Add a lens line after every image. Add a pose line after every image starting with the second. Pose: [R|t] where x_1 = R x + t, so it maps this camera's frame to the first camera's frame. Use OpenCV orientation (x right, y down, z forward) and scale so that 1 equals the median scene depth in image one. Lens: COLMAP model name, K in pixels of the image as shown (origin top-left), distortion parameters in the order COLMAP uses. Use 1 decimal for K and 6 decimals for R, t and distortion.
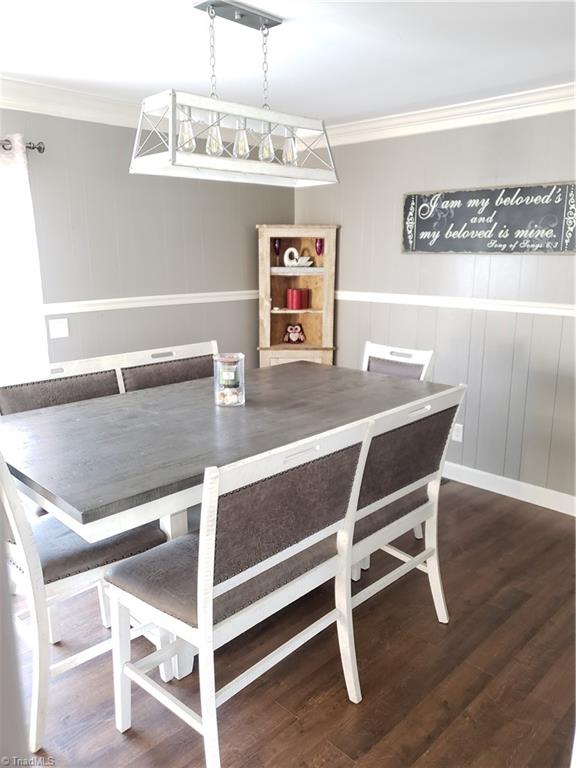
lens RADIAL K [[602.8, 0, 288.4], [0, 602.8, 386.7], [0, 0, 1]] dist [0.065641, -0.076712]
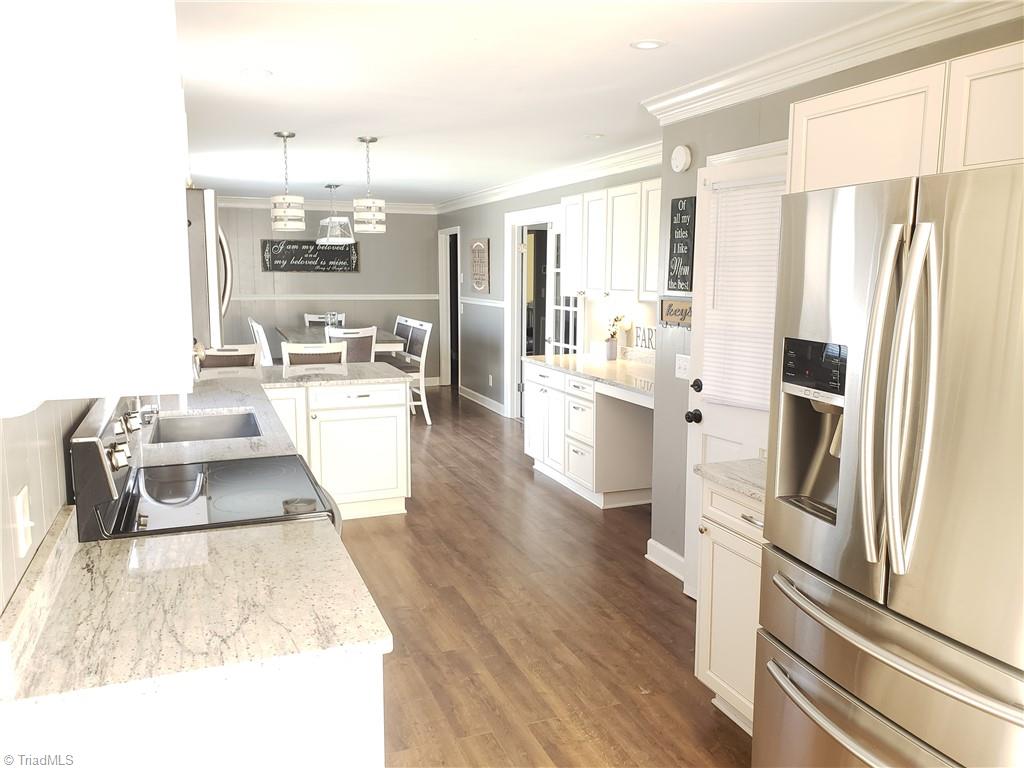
lens RADIAL K [[803.7, 0, 513.0], [0, 803.7, 387.2], [0, 0, 1]] dist [0.065641, -0.076712]
pose [[0.411294, -0.128136, 0.902452, -1.873981], [0.198899, 0.978828, 0.048332, 0.158799], [-0.889537, 0.159618, 0.428072, -0.681909]]
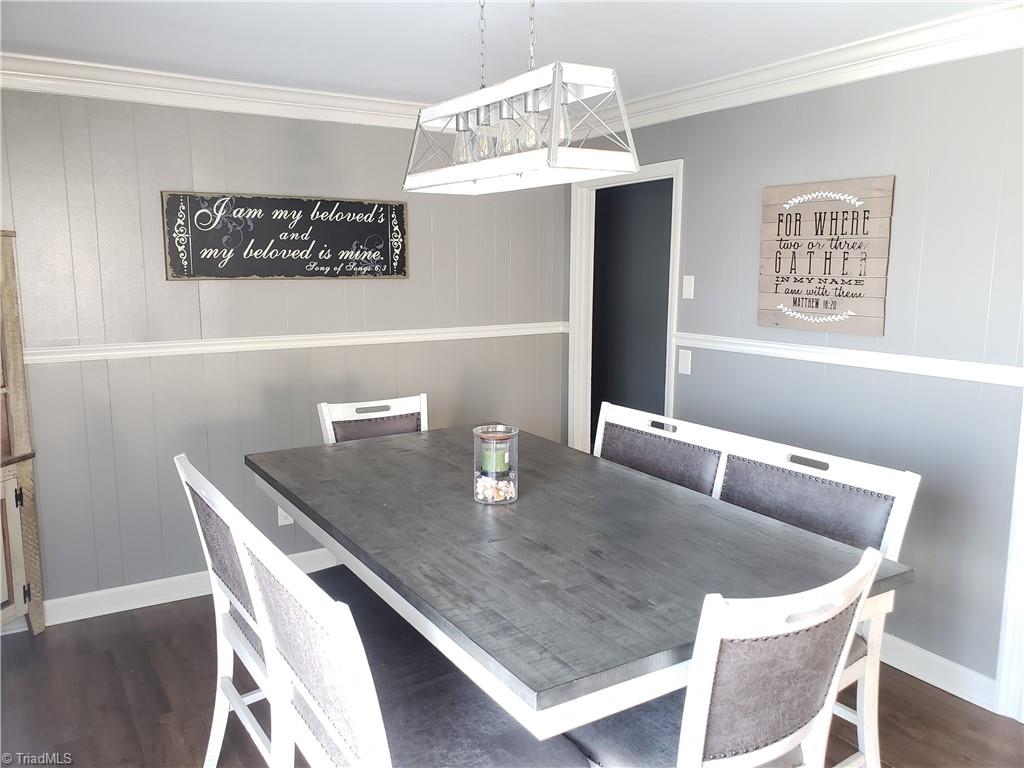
lens RADIAL K [[803.7, 0, 501.2], [0, 803.7, 397.1], [0, 0, 1]] dist [0.065641, -0.076712]
pose [[0.232860, -0.165395, 0.958343, -0.656119], [0.219823, 0.968879, 0.113800, -0.129442], [-0.947340, 0.184166, 0.261971, 0.497281]]
